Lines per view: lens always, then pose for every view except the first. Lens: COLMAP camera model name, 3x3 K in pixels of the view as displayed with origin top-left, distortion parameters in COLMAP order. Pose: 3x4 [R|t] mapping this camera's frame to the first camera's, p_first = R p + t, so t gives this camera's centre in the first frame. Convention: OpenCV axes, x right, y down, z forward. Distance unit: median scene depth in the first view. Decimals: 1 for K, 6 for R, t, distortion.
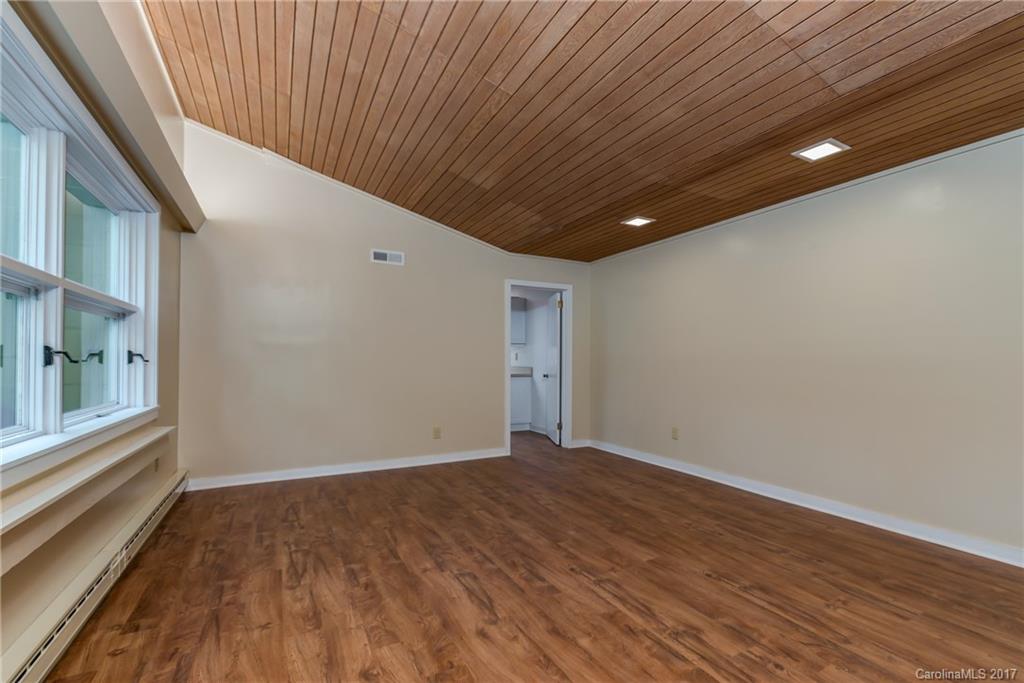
lens RADIAL K [[445.0, 0, 507.0], [0, 445.0, 361.0], [0, 0, 1]] dist [0.009199, -0.000845]
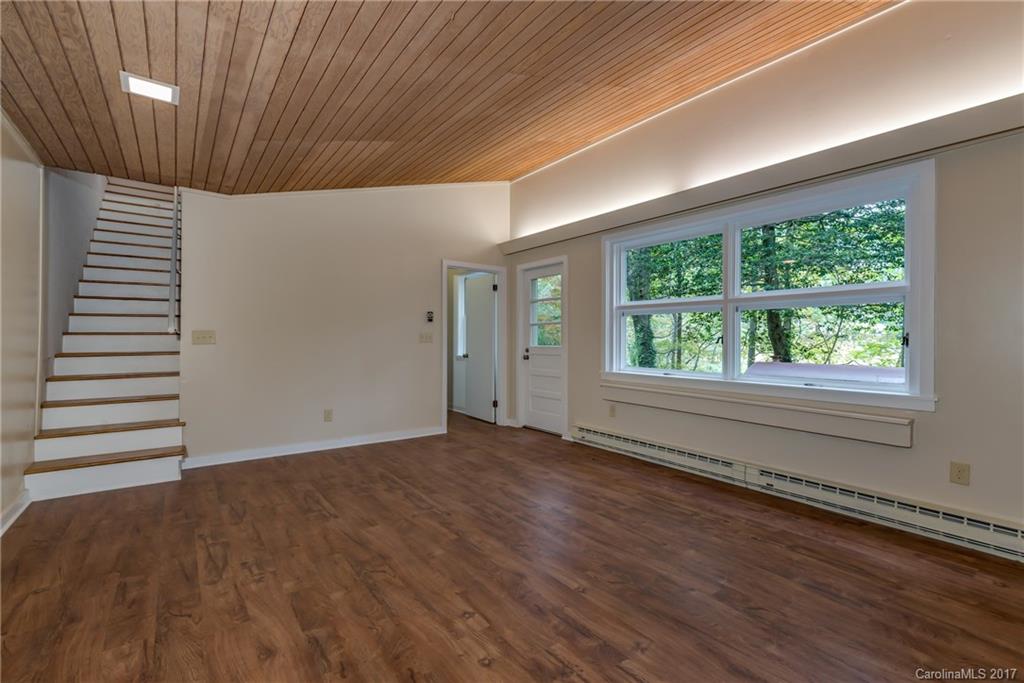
lens RADIAL K [[445.0, 0, 512.0], [0, 445.0, 337.8], [0, 0, 1]] dist [0.009199, -0.000845]
pose [[-0.984195, -0.010657, -0.176765, 0.171062], [-0.009979, 0.999939, -0.004720, -0.003550], [0.176804, -0.002881, -0.984242, 1.928334]]
